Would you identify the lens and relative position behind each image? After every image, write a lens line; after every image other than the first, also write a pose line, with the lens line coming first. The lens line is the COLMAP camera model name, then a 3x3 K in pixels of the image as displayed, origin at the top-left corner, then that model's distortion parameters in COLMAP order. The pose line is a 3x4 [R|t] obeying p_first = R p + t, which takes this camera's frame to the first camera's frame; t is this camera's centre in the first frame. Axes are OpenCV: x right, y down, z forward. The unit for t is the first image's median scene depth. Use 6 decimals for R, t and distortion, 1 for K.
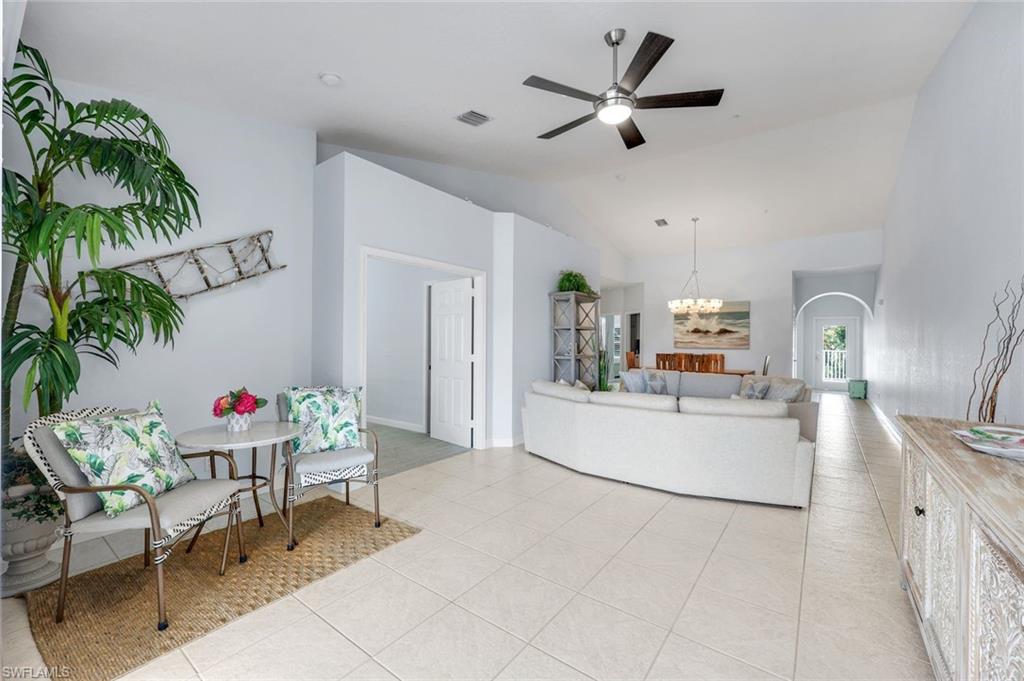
lens RADIAL K [[419.9, 0, 508.0], [0, 419.9, 338.7], [0, 0, 1]] dist [0.001397, 0.000418]
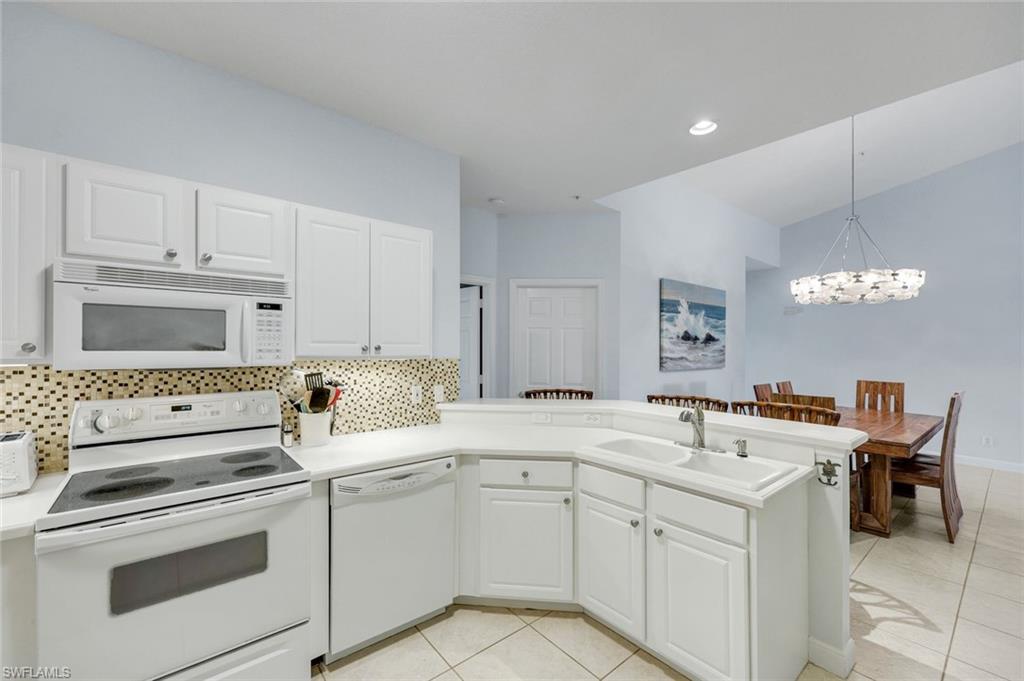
lens RADIAL K [[417.8, 0, 503.3], [0, 417.8, 345.4], [0, 0, 1]] dist [0.000063, -0.000041]
pose [[0.232300, -0.000844, 0.972644, -0.099449], [-0.006051, 0.999979, 0.002313, -0.007541], [-0.972625, -0.006423, 0.232290, 1.139971]]
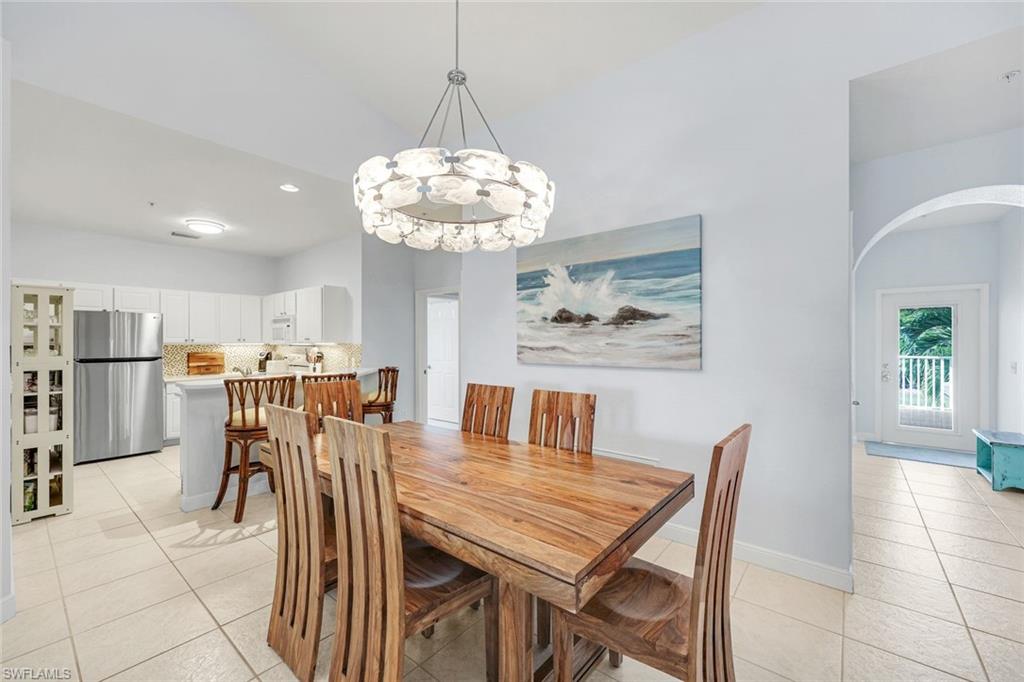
lens RADIAL K [[419.9, 0, 508.0], [0, 419.9, 339.2], [0, 0, 1]] dist [0.001397, 0.000418]
pose [[0.999157, -0.012659, -0.039048, 0.431255], [0.012548, 0.999916, -0.003101, 0.000931], [0.039084, 0.002608, 0.999233, 0.668661]]
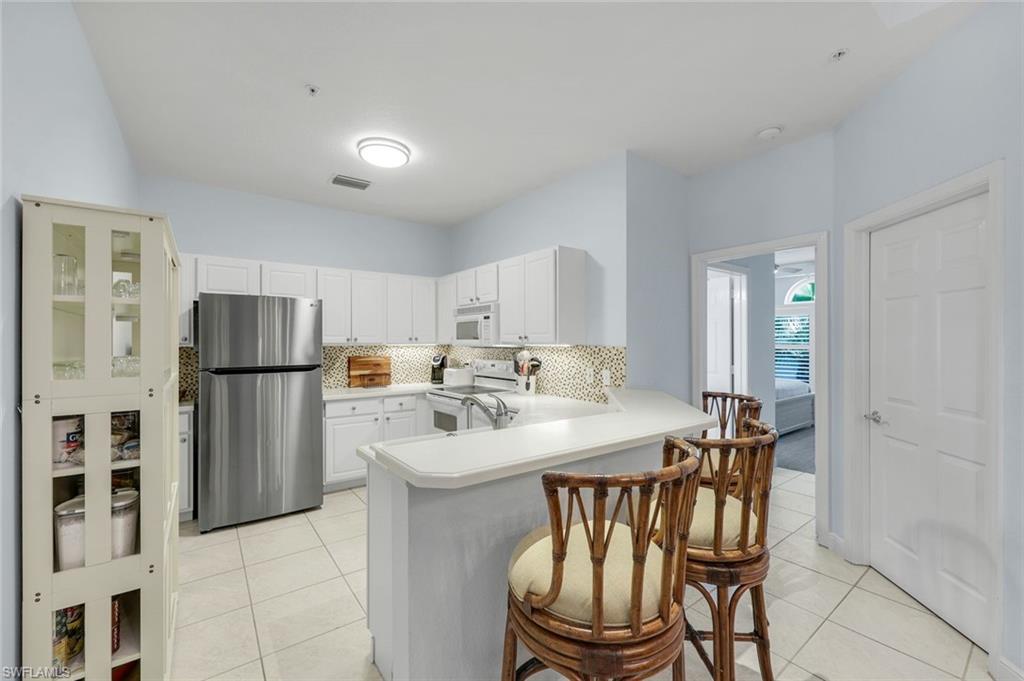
lens RADIAL K [[419.9, 0, 508.0], [0, 419.9, 338.7], [0, 0, 1]] dist [0.001397, 0.000418]
pose [[0.961105, -0.011531, -0.275943, 0.205650], [0.010206, 0.999928, -0.006240, -0.001773], [0.275995, 0.003182, 0.961154, 0.903581]]
